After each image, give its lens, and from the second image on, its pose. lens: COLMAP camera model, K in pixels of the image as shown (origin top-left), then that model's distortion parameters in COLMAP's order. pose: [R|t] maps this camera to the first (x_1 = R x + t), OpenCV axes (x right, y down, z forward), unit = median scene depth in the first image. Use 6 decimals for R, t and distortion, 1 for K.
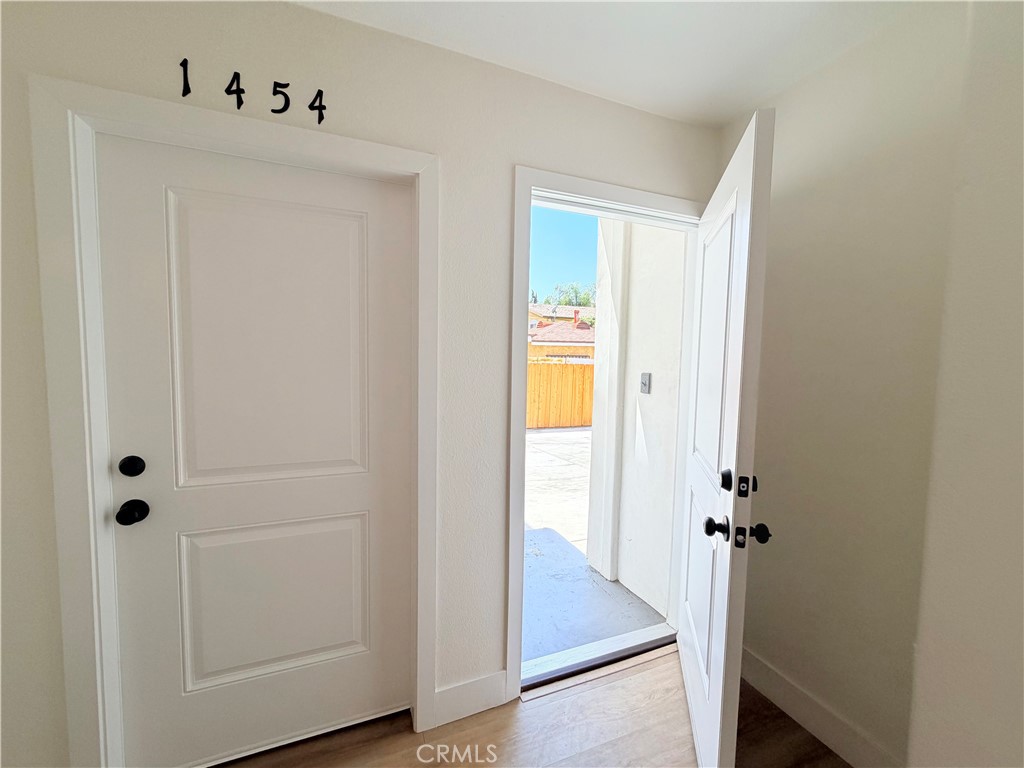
lens RADIAL K [[406.6, 0, 509.8], [0, 406.6, 383.8], [0, 0, 1]] dist [-0.002601, 0.000221]
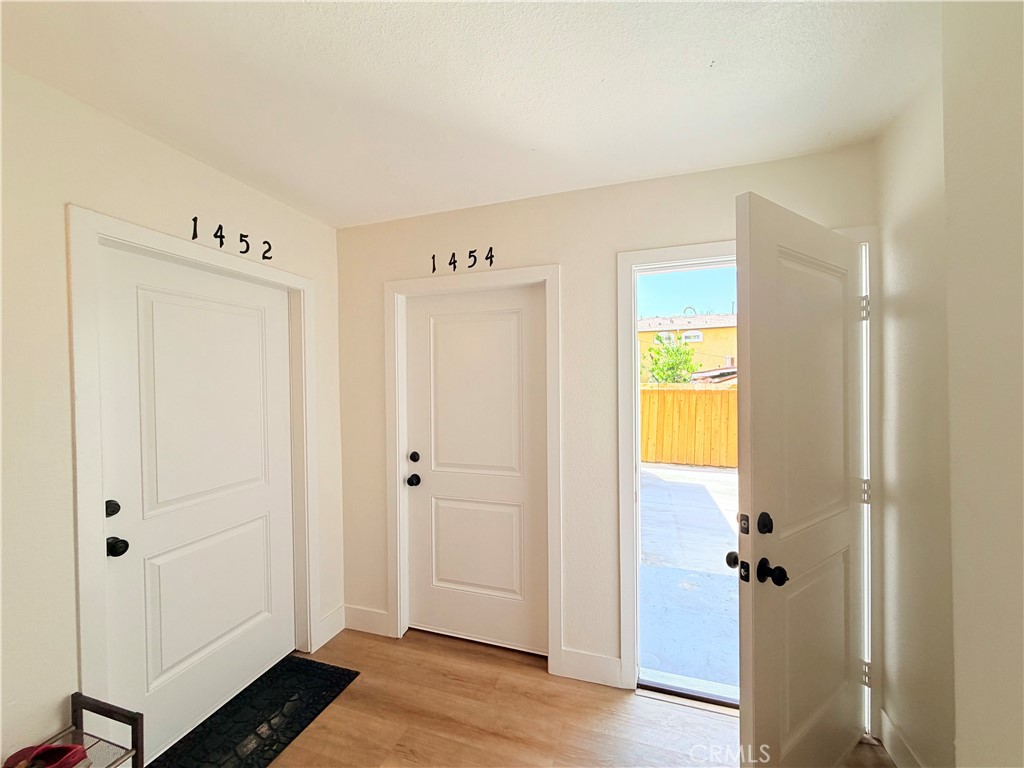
lens RADIAL K [[406.6, 0, 513.9], [0, 406.6, 386.4], [0, 0, 1]] dist [-0.002601, 0.000221]
pose [[0.766984, -0.022074, -0.641287, 0.634962], [-0.020269, 0.998076, -0.058597, -0.031178], [0.641347, 0.057942, 0.765060, -0.203233]]
